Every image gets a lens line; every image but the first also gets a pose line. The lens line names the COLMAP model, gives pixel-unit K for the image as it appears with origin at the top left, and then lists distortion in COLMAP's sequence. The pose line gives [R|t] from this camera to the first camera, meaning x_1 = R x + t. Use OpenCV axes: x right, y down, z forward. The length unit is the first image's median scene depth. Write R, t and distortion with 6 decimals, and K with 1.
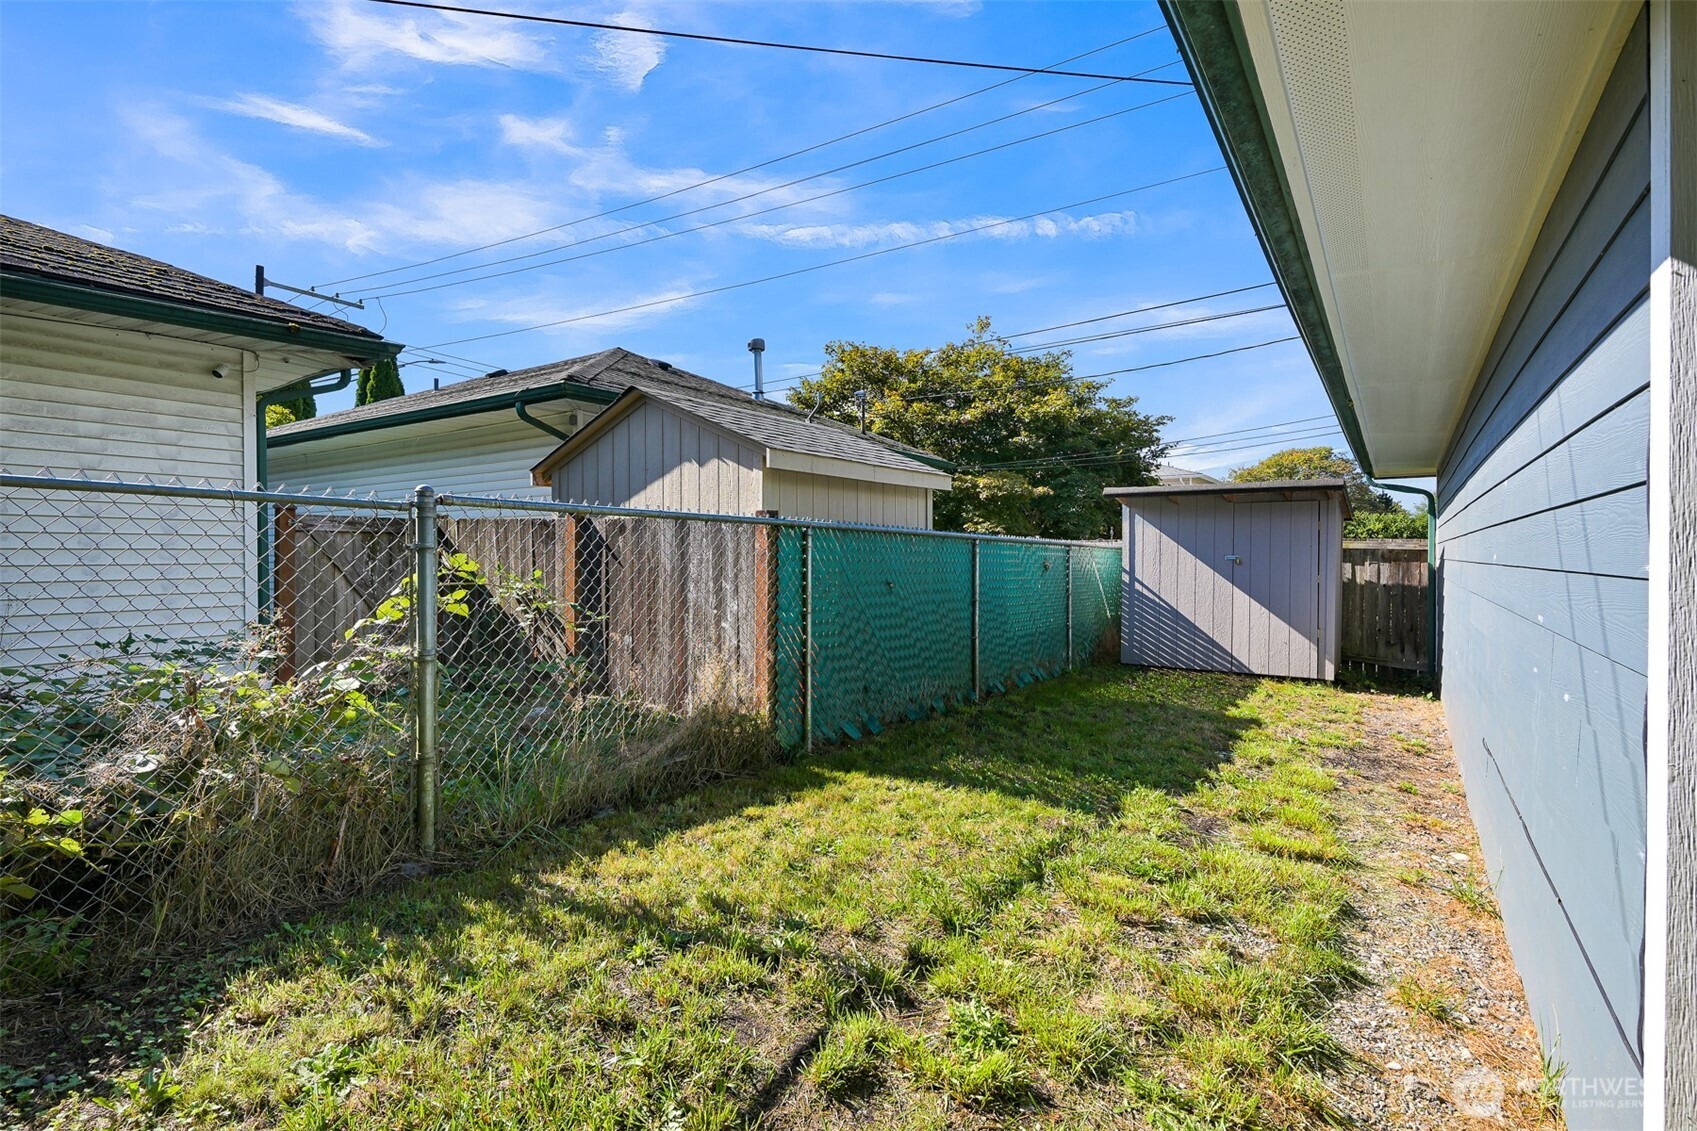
lens RADIAL K [[815.7, 0, 850.4], [0, 815.7, 564.9], [0, 0, 1]] dist [-0.003656, -0.000226]
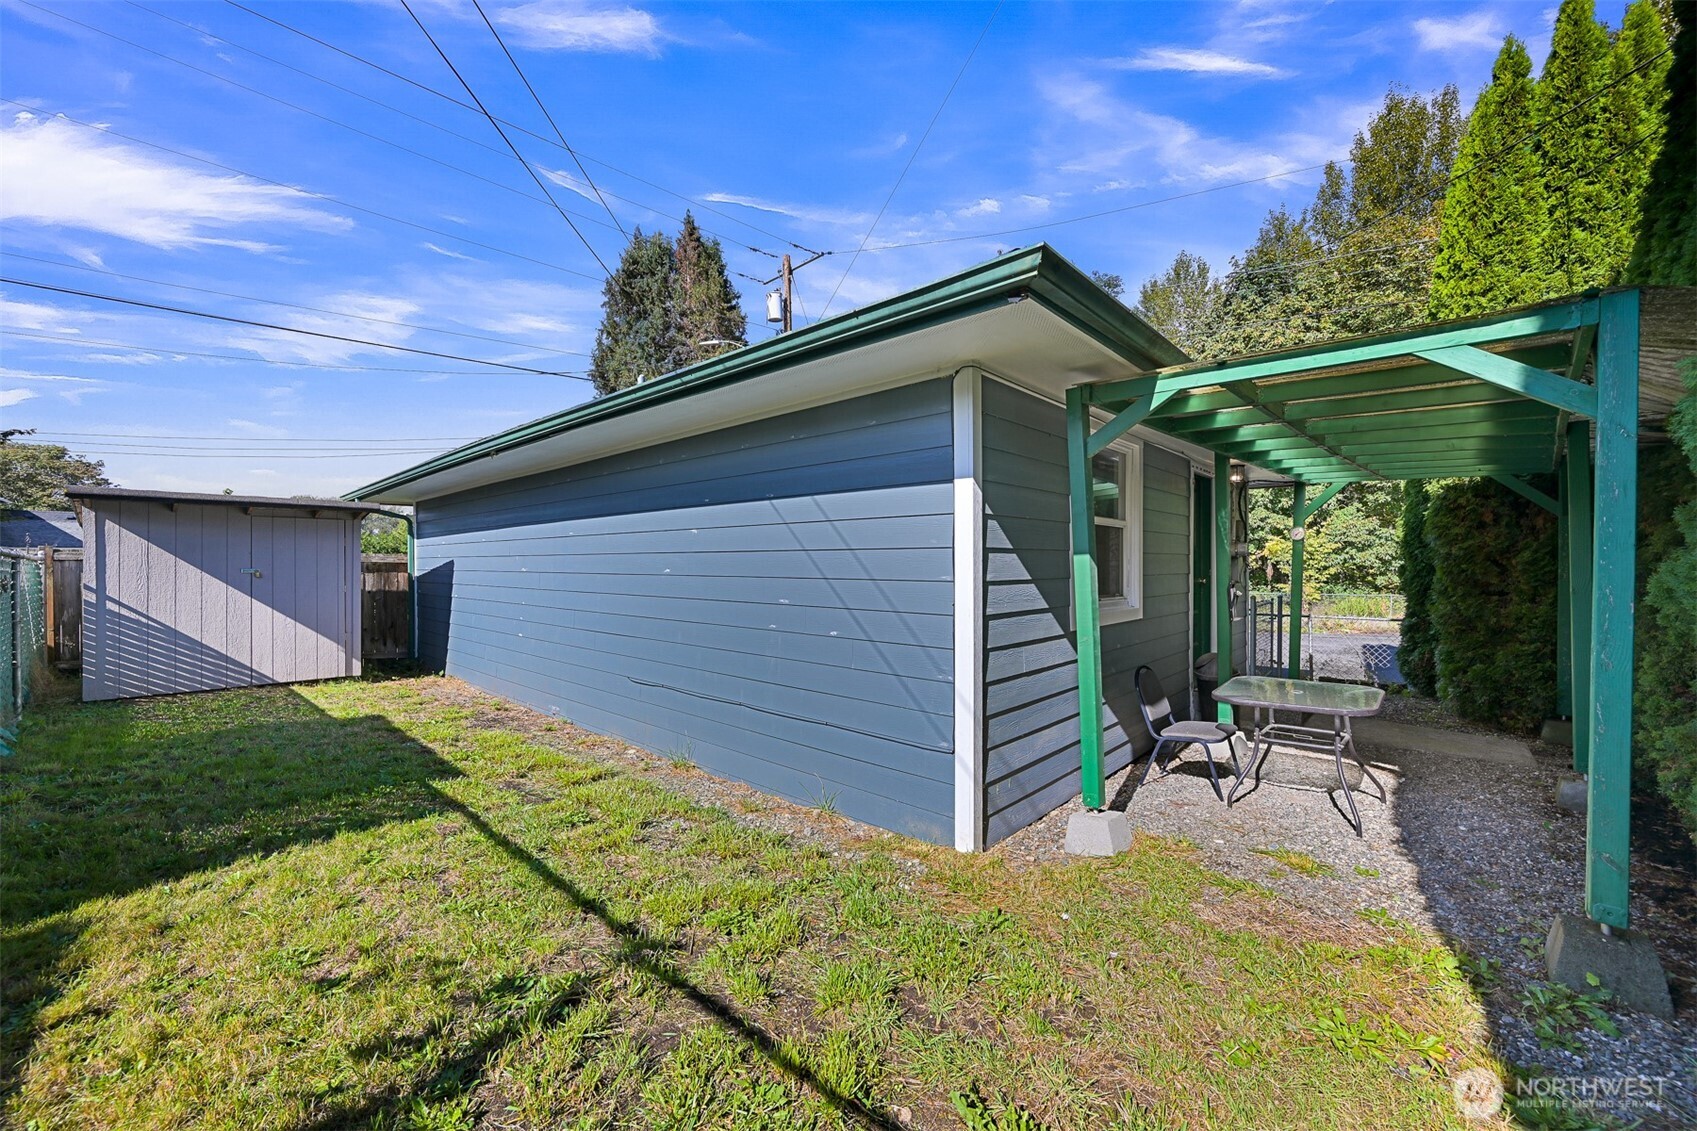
lens RADIAL K [[664.9, 0, 850.6], [0, 664.9, 563.1], [0, 0, 1]] dist [-0.001797, -0.000202]
pose [[0.147161, -0.001711, 0.989111, -0.240110], [0.014032, 0.999901, -0.000358, -0.007928], [-0.989013, 0.013932, 0.147171, 0.163584]]
